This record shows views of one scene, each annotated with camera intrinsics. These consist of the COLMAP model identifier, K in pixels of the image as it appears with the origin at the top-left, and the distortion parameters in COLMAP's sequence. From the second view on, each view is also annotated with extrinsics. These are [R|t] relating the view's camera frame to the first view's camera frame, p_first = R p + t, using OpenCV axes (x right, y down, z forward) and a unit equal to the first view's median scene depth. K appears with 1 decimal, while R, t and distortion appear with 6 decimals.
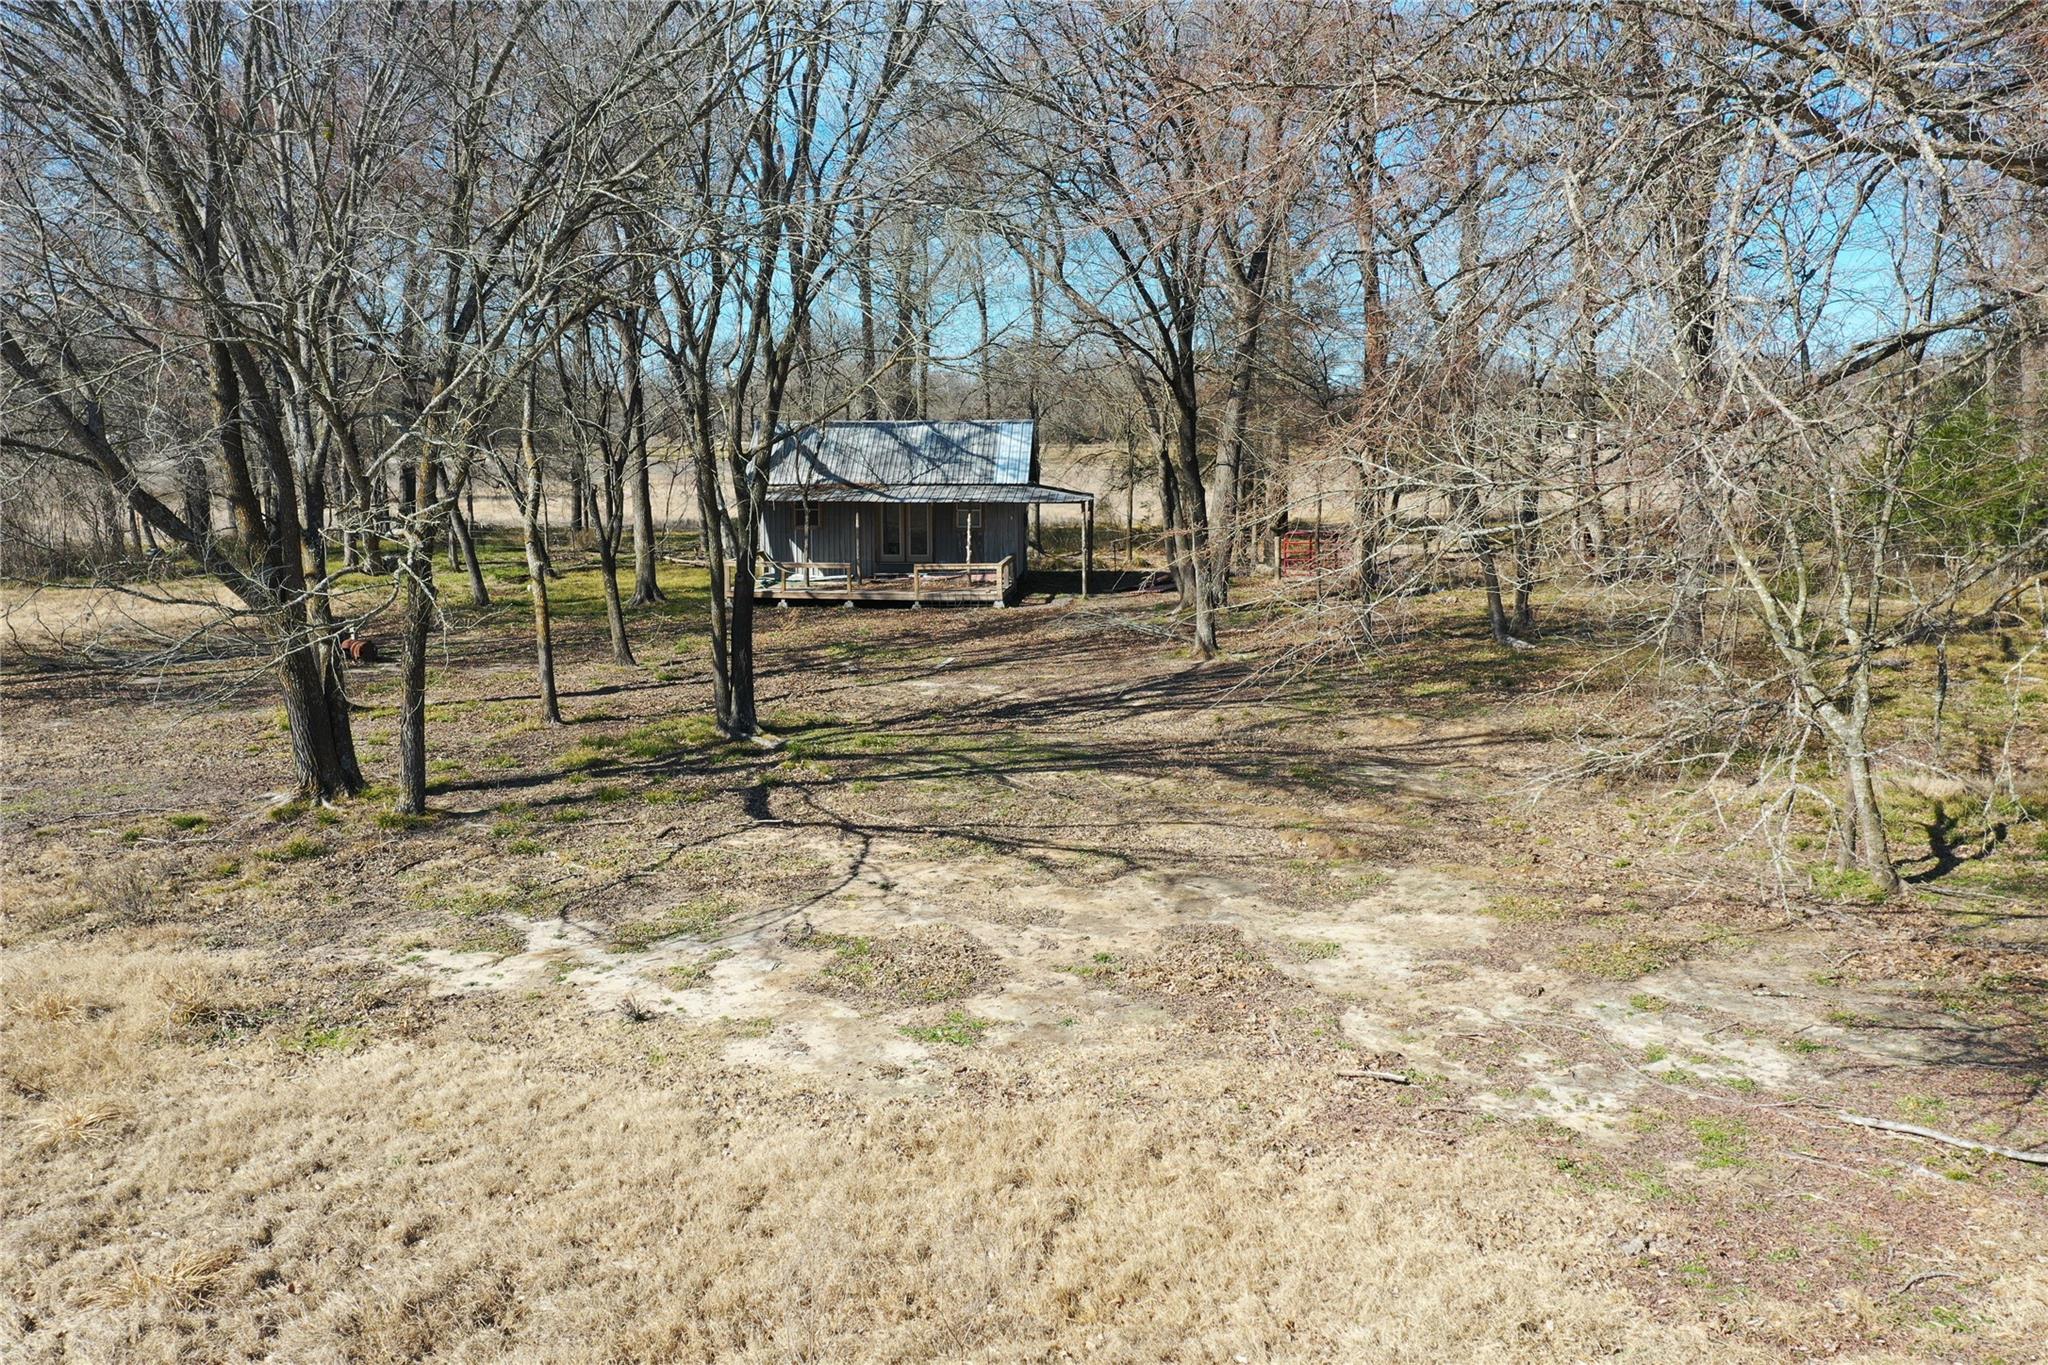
lens RADIAL K [[1650.7, 0, 1023.6], [0, 1650.7, 680.1], [0, 0, 1]] dist [0.021000, 0.012959]
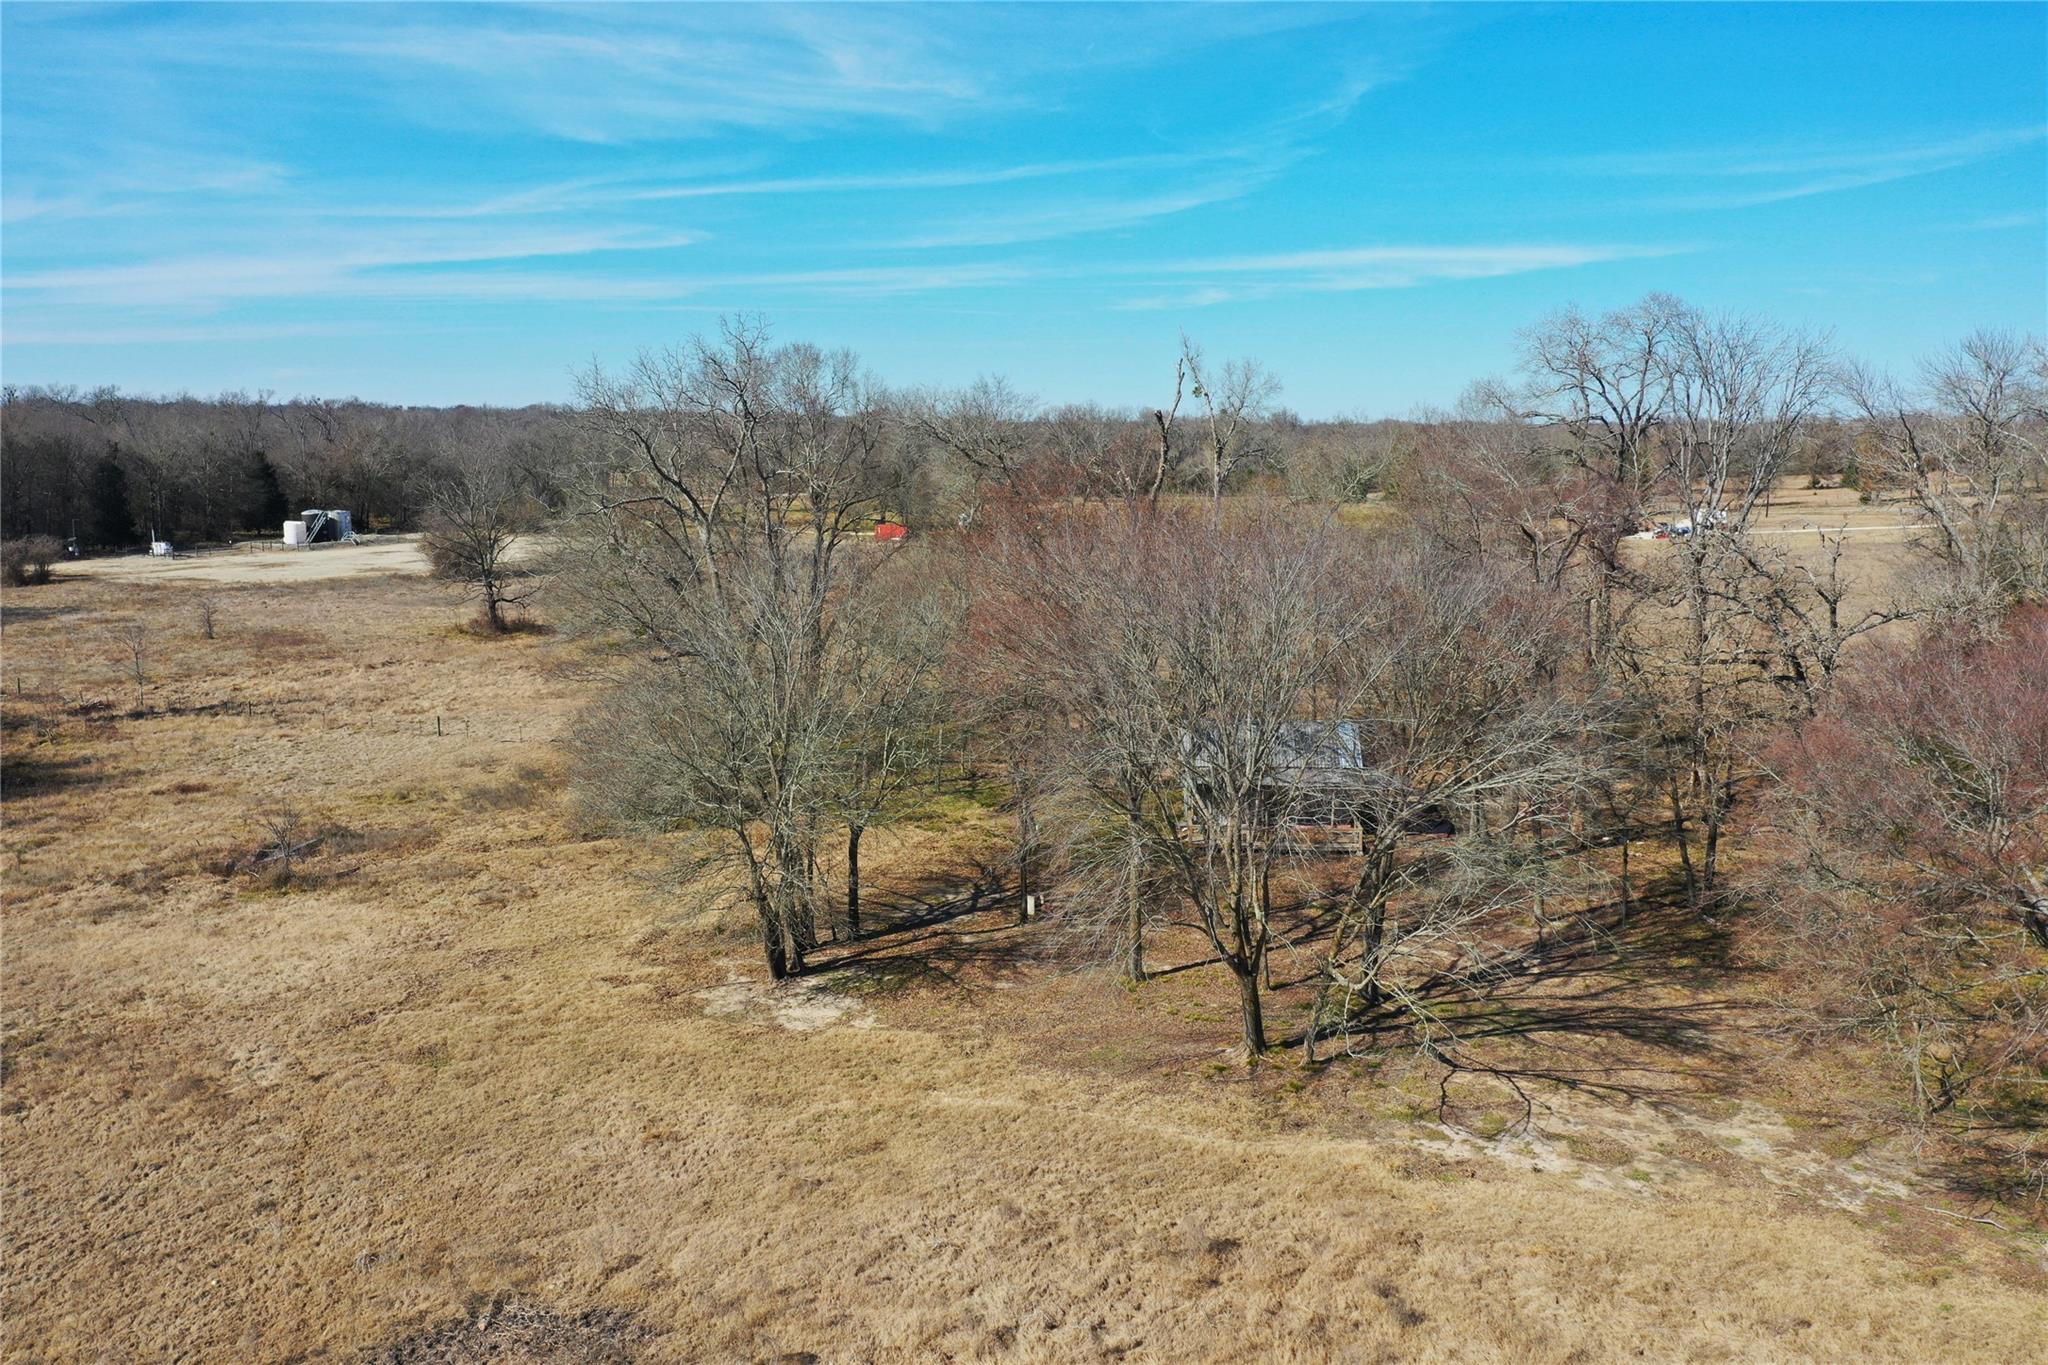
lens RADIAL K [[1650.7, 0, 1023.9], [0, 1650.7, 685.3], [0, 0, 1]] dist [0.021000, 0.012959]
pose [[0.999890, -0.002046, 0.014723, -1.293535], [0.002020, 0.999996, 0.001771, -0.752337], [-0.014727, -0.001742, 0.999890, -2.211400]]
